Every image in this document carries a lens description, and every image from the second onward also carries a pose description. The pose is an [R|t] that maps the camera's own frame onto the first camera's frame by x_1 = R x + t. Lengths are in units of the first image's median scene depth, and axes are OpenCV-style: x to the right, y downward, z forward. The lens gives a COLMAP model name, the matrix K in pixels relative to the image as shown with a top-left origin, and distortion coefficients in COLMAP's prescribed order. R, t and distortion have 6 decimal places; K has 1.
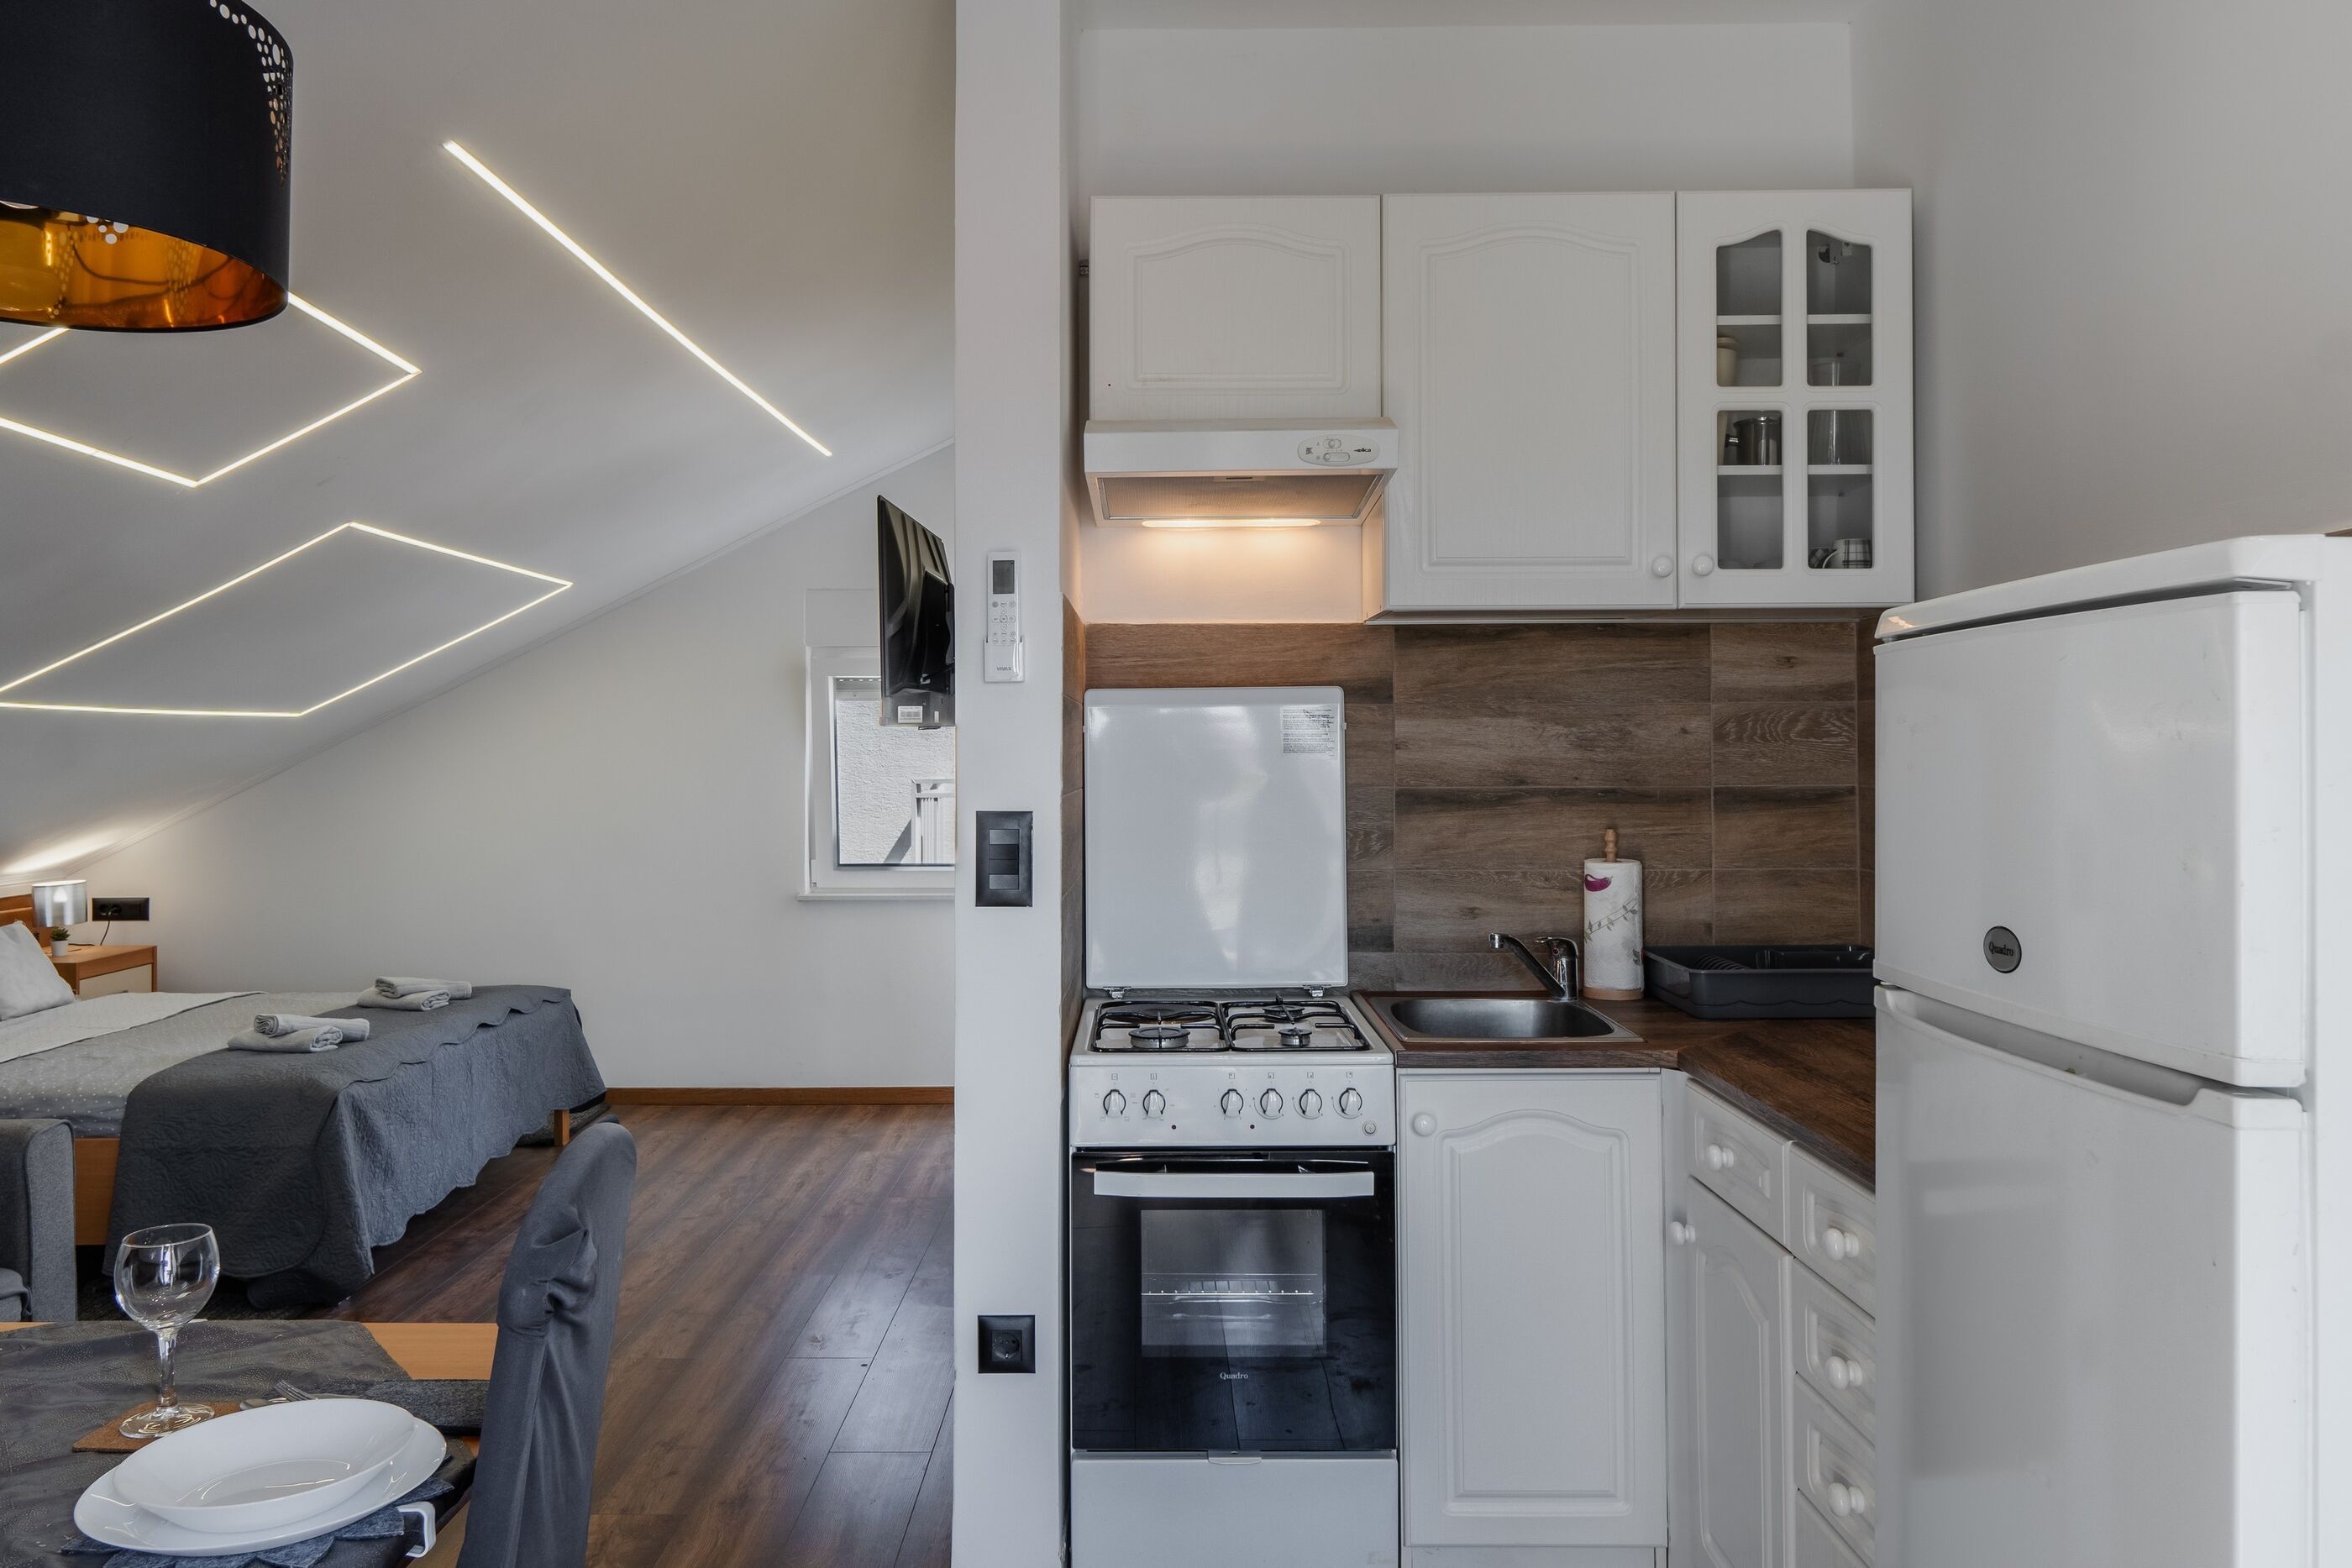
lens RADIAL K [[1660.8, 0, 1118.9], [0, 1660.8, 713.9], [0, 0, 1]] dist [-0.005376, -0.000385]
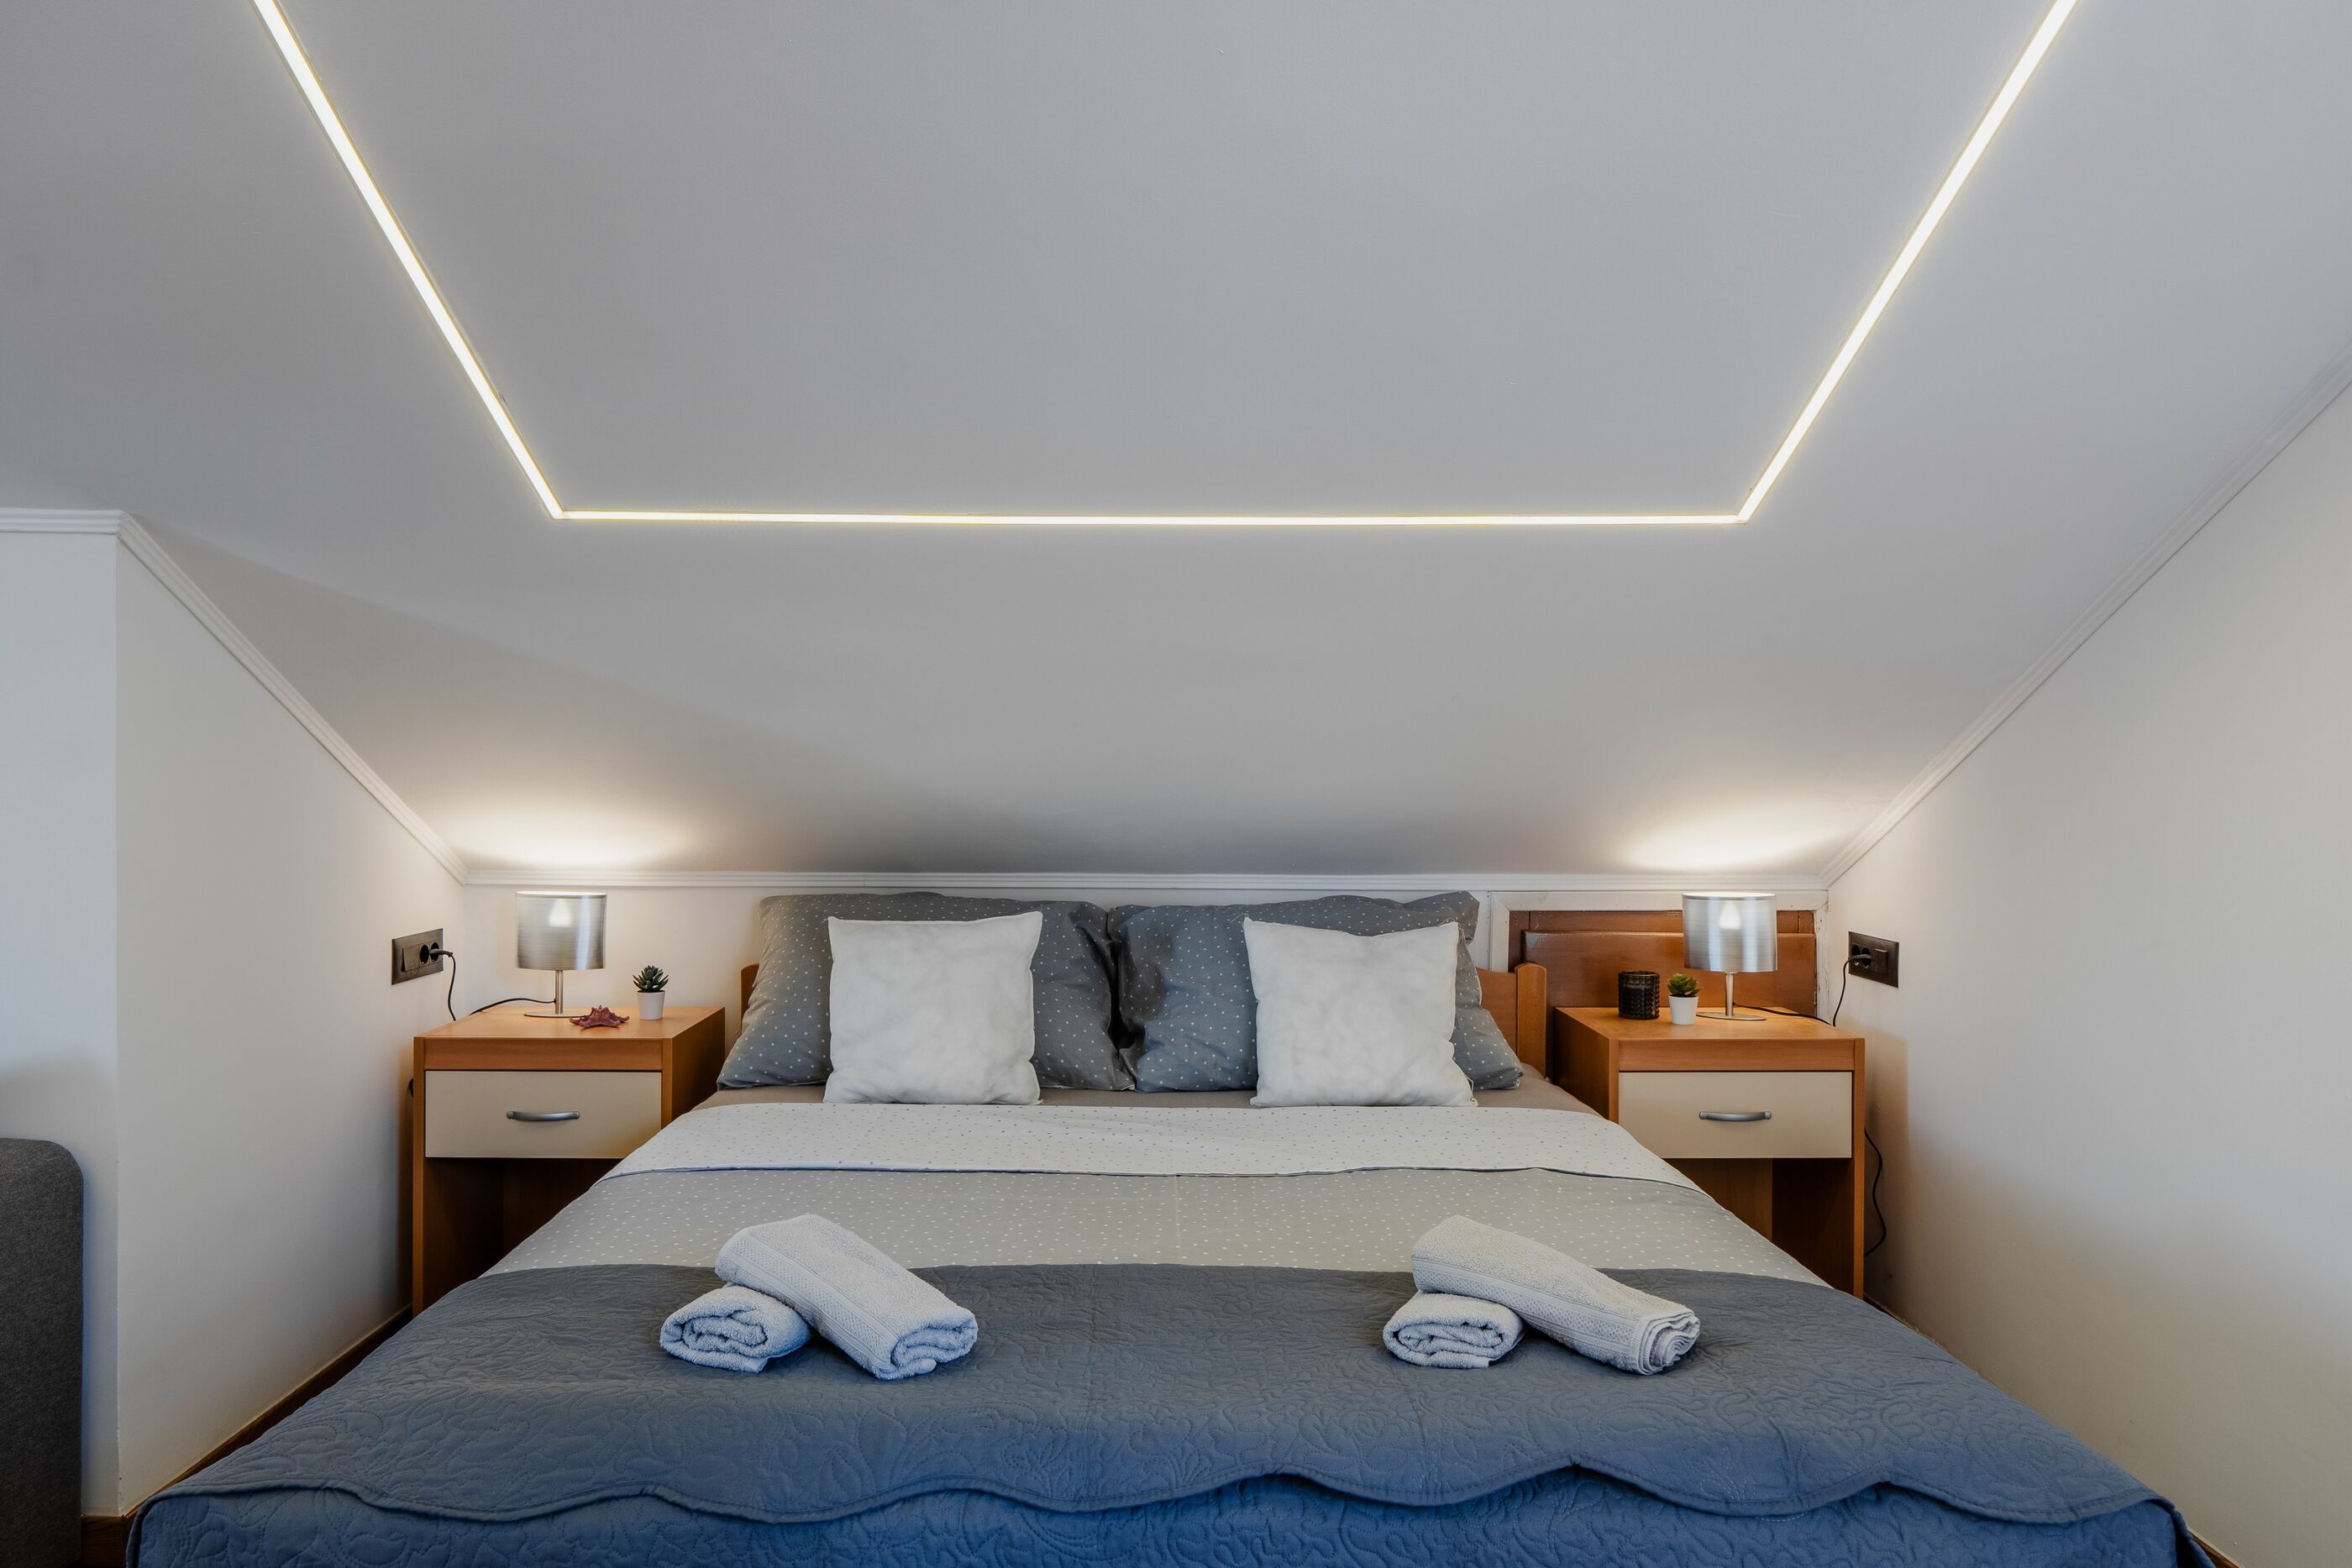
lens RADIAL K [[1642.3, 0, 1143.8], [0, 1642.3, 780.1], [0, 0, 1]] dist [-0.003219, -0.005414]
pose [[0.006358, 0.012554, -0.999901, -0.169715], [0.015943, 0.999793, 0.012654, 0.101587], [0.999853, -0.016022, 0.006157, 1.536698]]
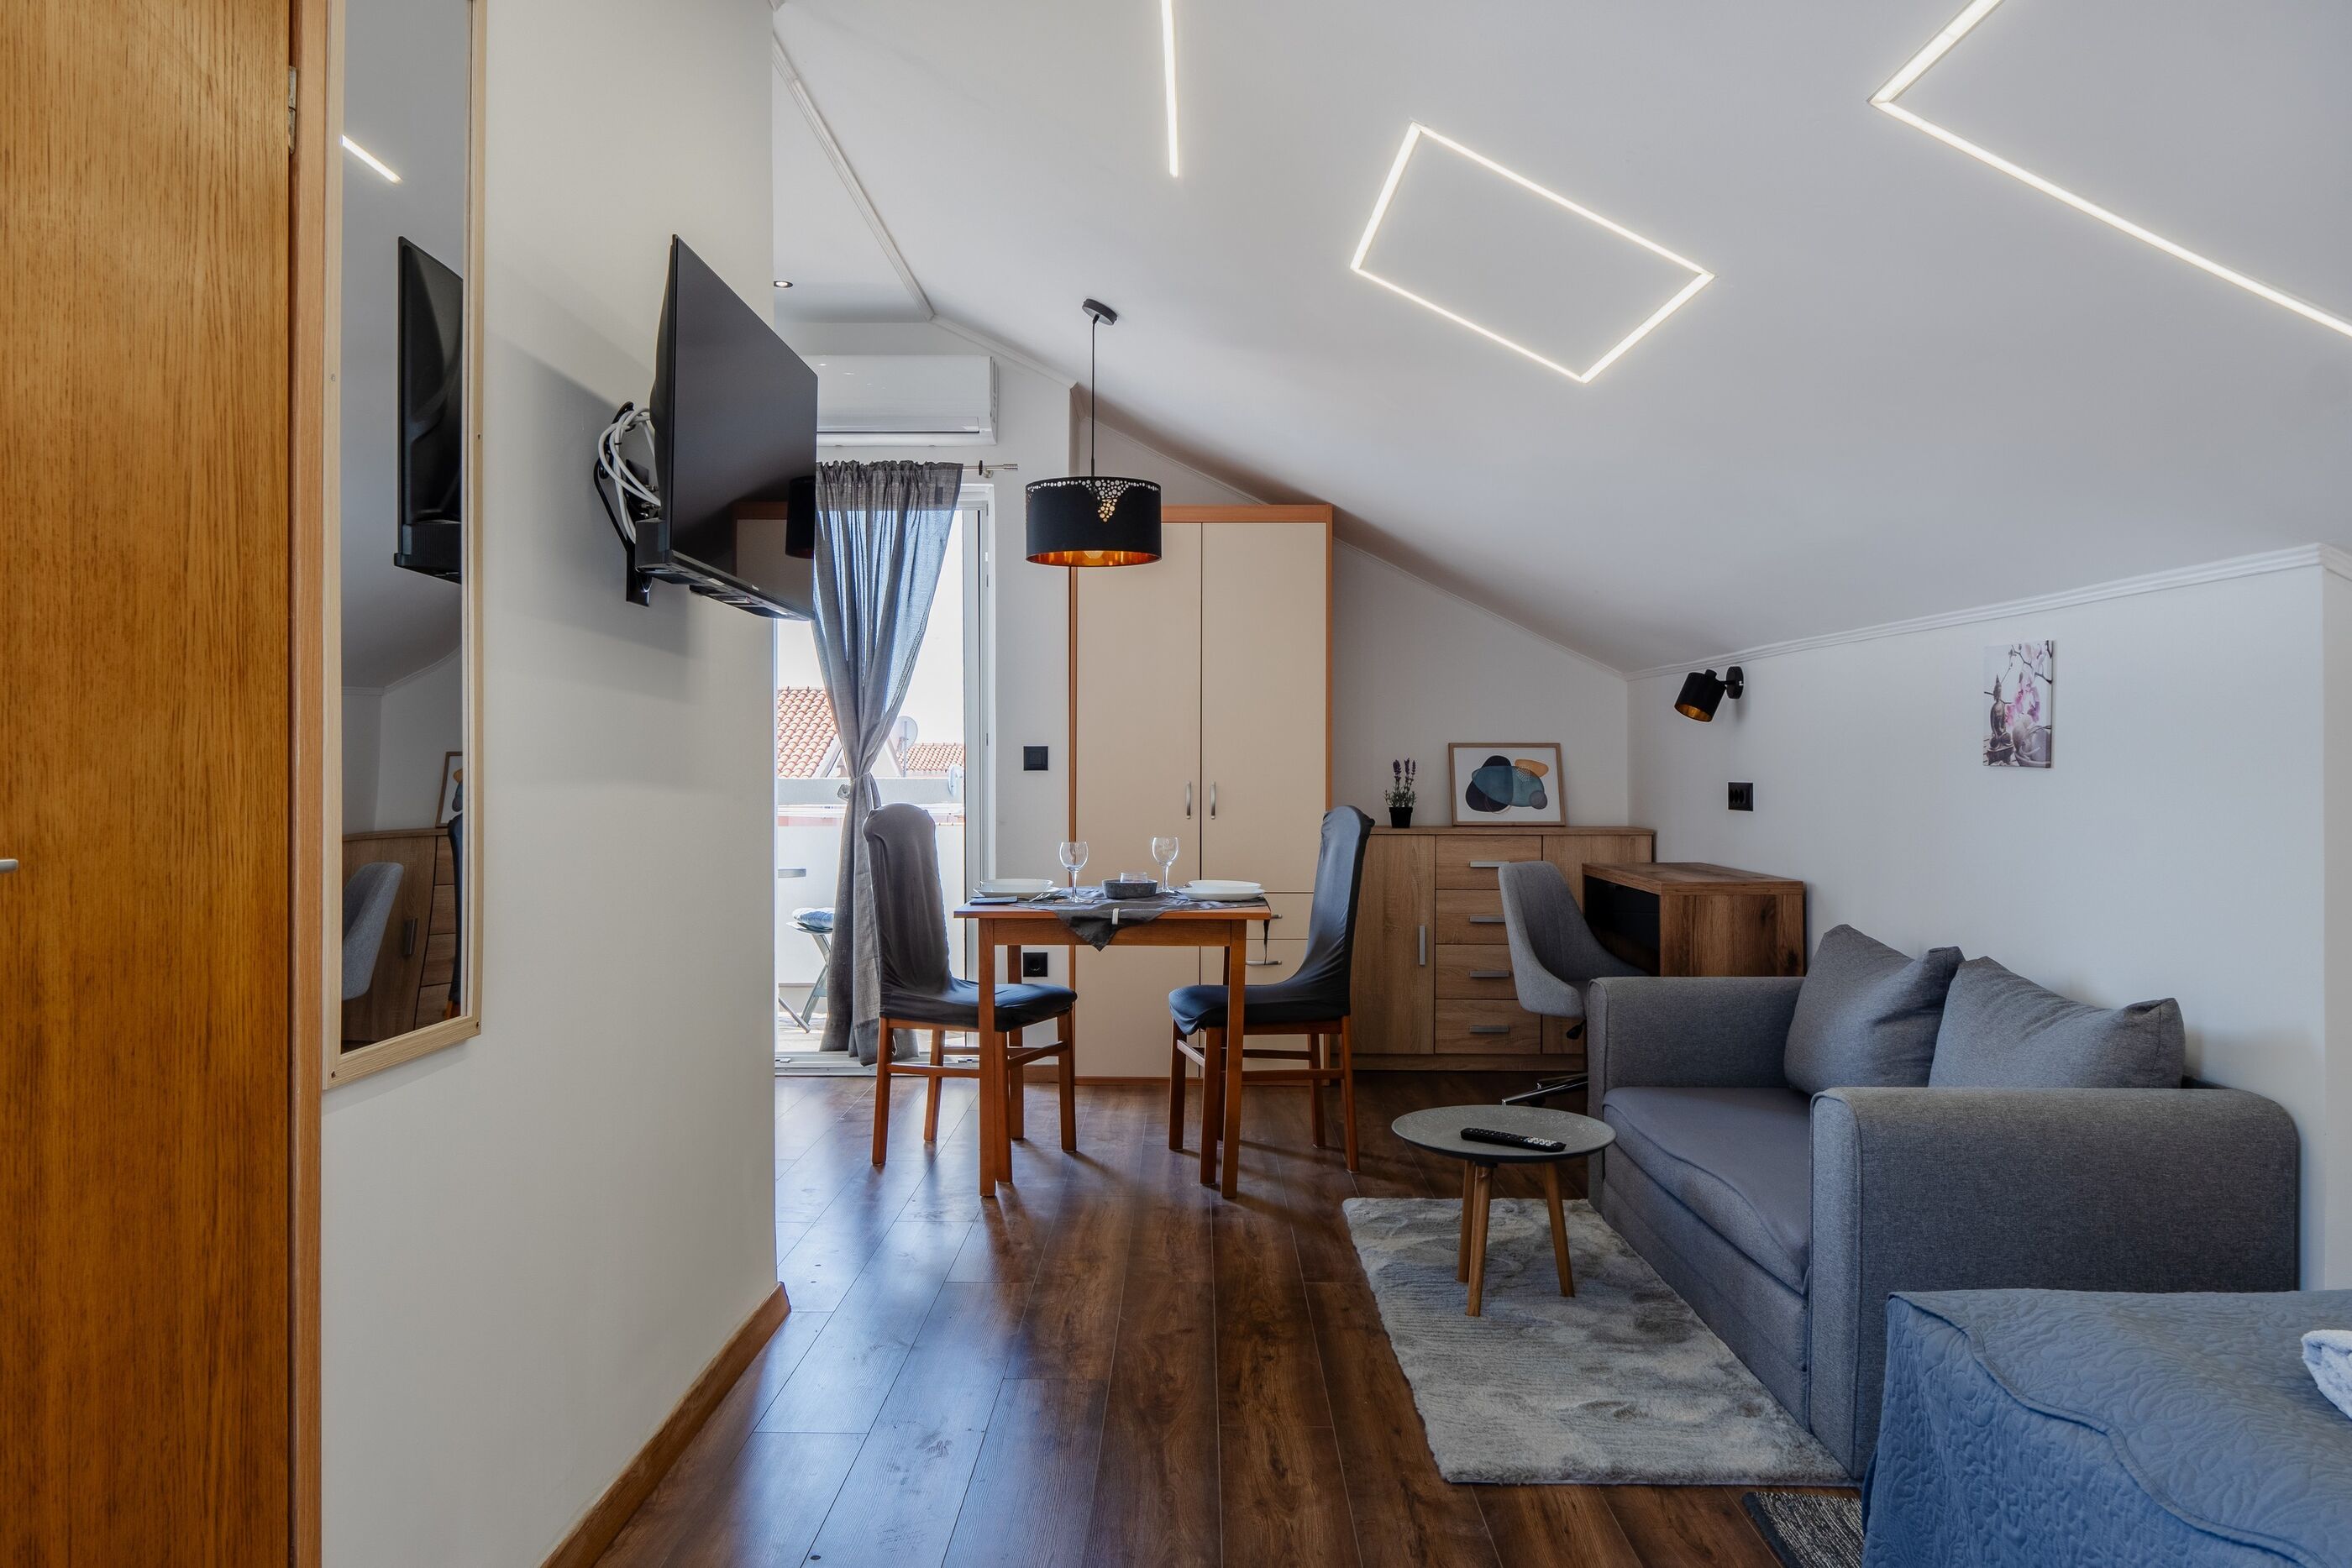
lens RADIAL K [[1657.6, 0, 1175.7], [0, 1657.6, 760.6], [0, 0, 1]] dist [0.007136, -0.009813]
pose [[-0.999938, 0.004637, -0.010129, -0.332554], [0.004915, 0.999607, -0.027599, 0.111275], [0.009997, -0.027647, -0.999568, 1.890591]]
